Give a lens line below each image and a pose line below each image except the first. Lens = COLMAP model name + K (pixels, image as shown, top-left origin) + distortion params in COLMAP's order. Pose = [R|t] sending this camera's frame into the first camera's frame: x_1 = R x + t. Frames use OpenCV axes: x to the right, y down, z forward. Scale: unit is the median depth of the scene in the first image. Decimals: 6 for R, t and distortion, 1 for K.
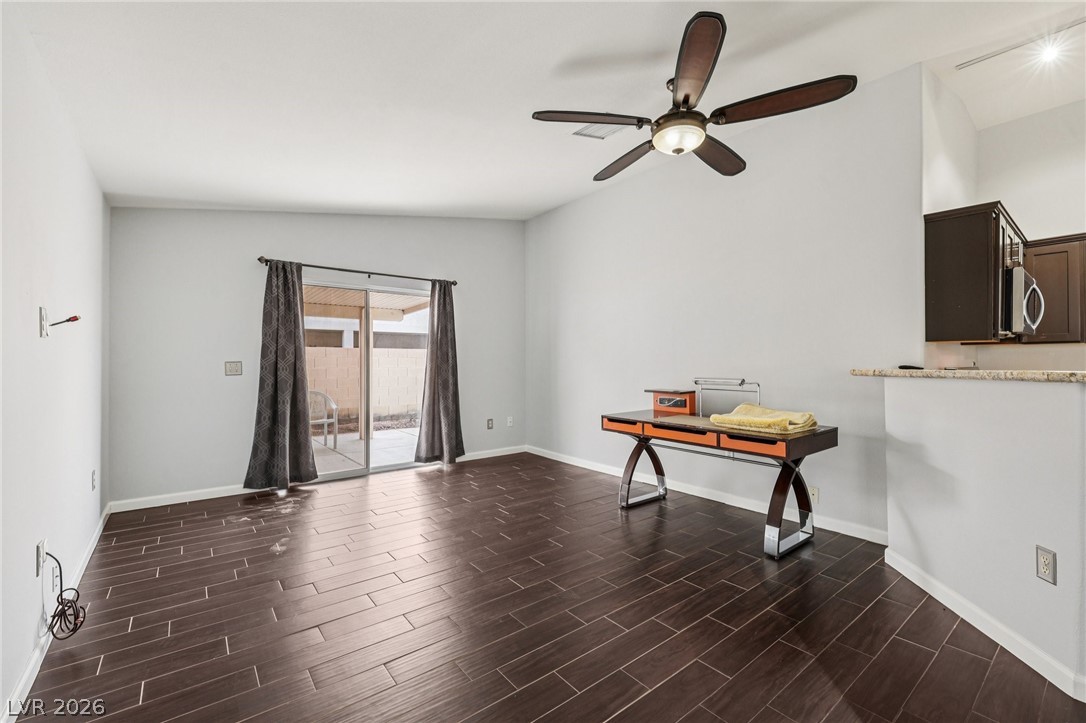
lens RADIAL K [[452.1, 0, 538.4], [0, 452.1, 360.3], [0, 0, 1]] dist [-0.005999, 0.000157]
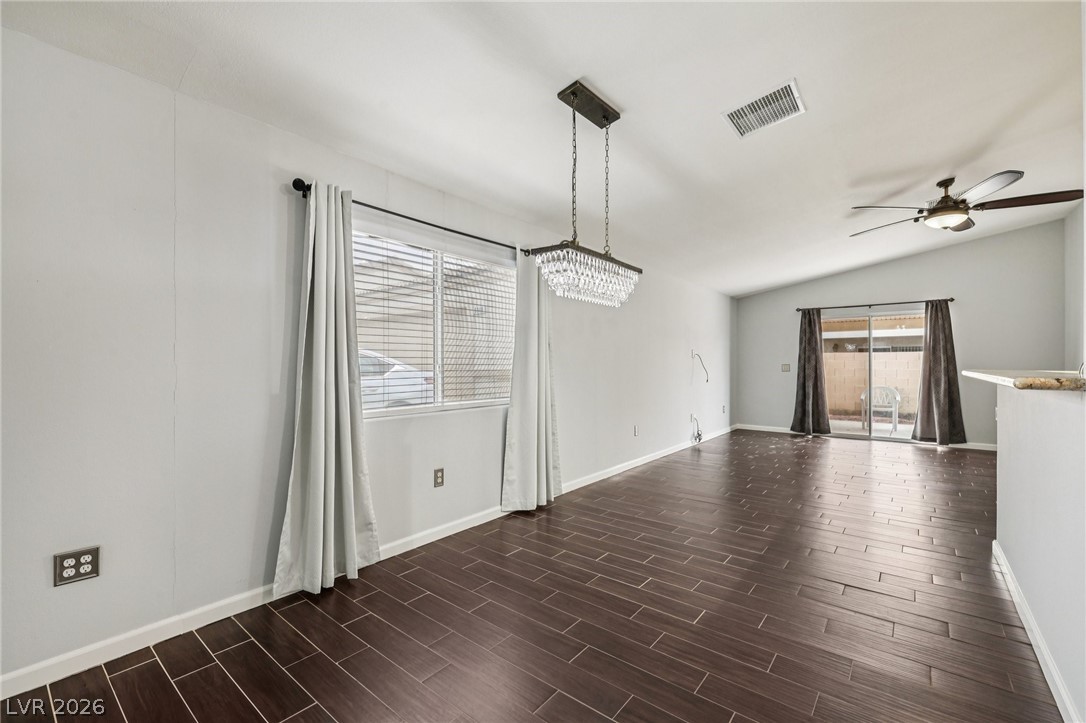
lens RADIAL K [[452.1, 0, 538.0], [0, 452.1, 365.1], [0, 0, 1]] dist [-0.005999, 0.000157]
pose [[0.216067, -0.002127, -0.976376, 0.943632], [0.001862, 0.999997, -0.001766, 0.006729], [0.976377, -0.001436, 0.216070, -0.439910]]
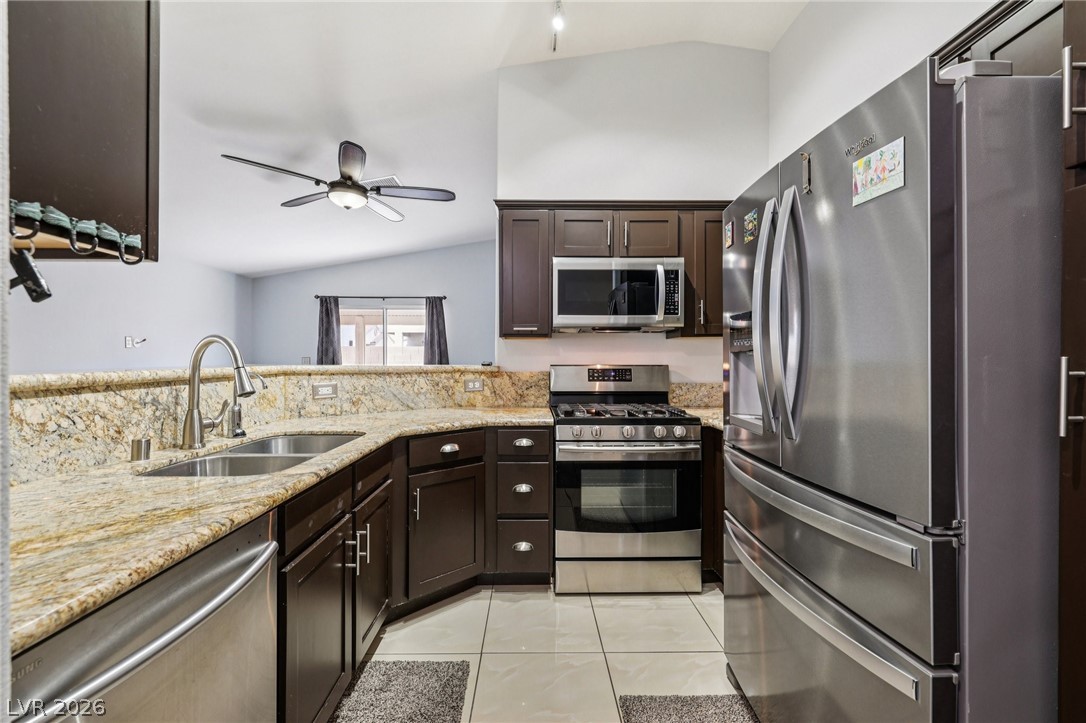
lens RADIAL K [[455.5, 0, 542.9], [0, 455.5, 359.9], [0, 0, 1]] dist [-0.001403, 0.000588]
pose [[0.805796, -0.000602, -0.592193, 1.020337], [0.003403, 0.999988, 0.003614, 0.006191], [0.592184, -0.004927, 0.805788, 0.133667]]
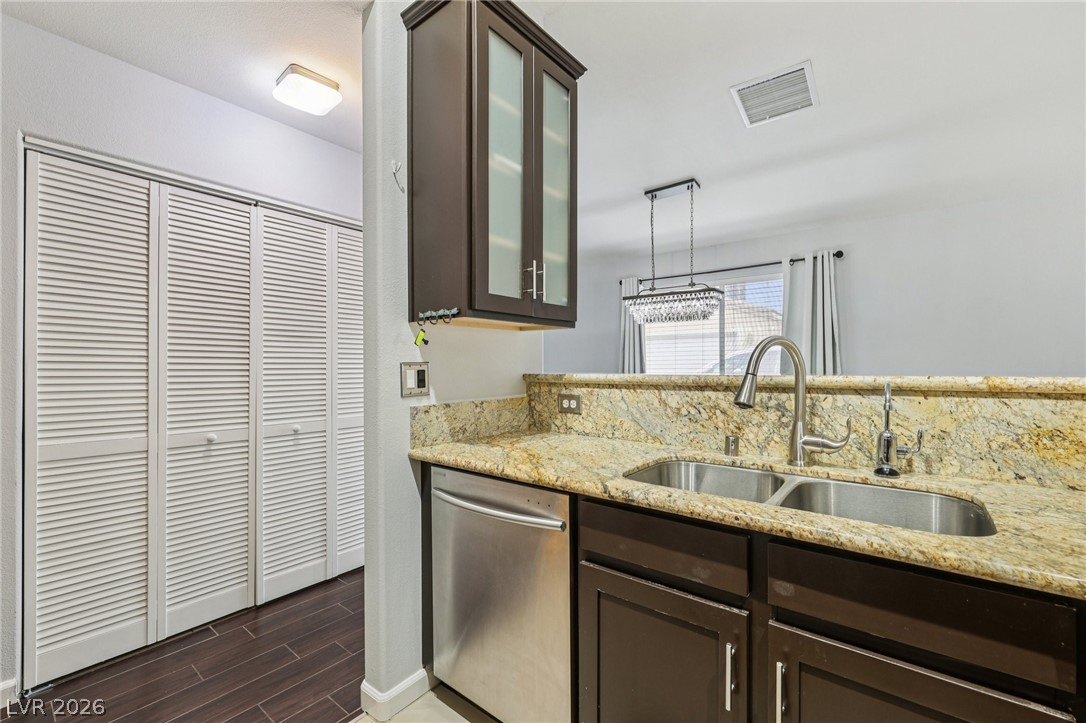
lens RADIAL K [[455.5, 0, 542.8], [0, 455.5, 367.4], [0, 0, 1]] dist [-0.001403, 0.000588]
pose [[-0.970877, -0.001383, -0.239575, 0.837903], [-0.000954, 0.999998, -0.001907, 0.008893], [0.239577, -0.001623, -0.970876, 0.518315]]
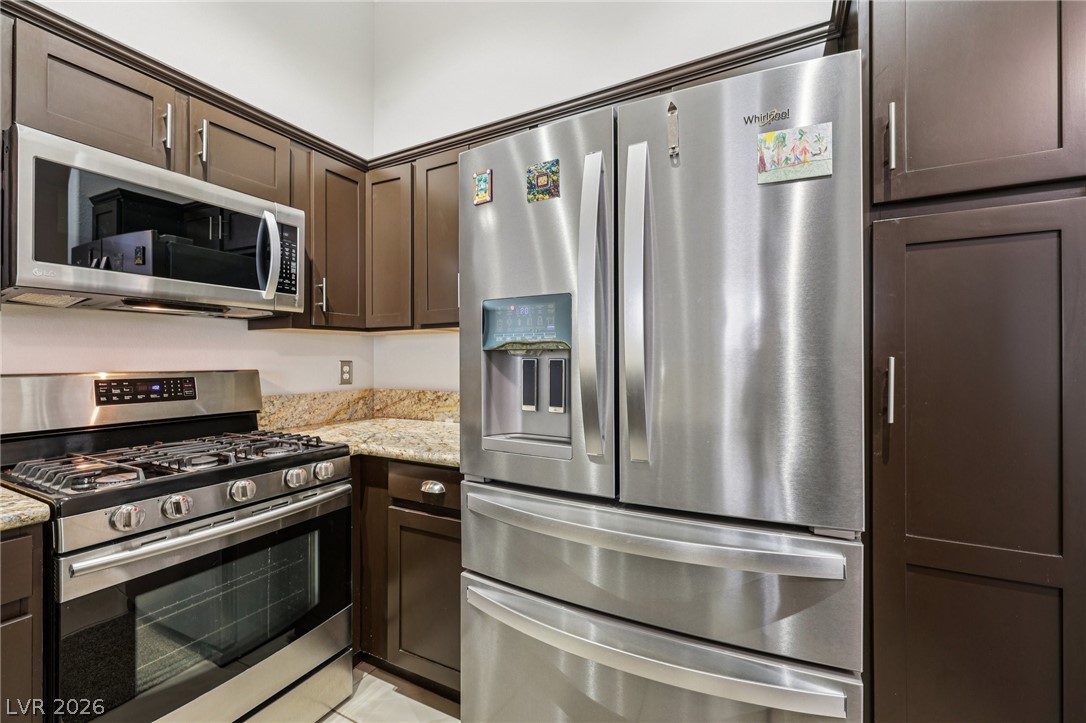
lens RADIAL K [[455.5, 0, 542.0], [0, 455.5, 356.5], [0, 0, 1]] dist [-0.001403, 0.000588]
pose [[0.911192, -0.001231, 0.411979, 0.838272], [0.003033, 0.999988, -0.003720, 0.006459], [-0.411970, 0.004639, 0.911186, 0.271180]]
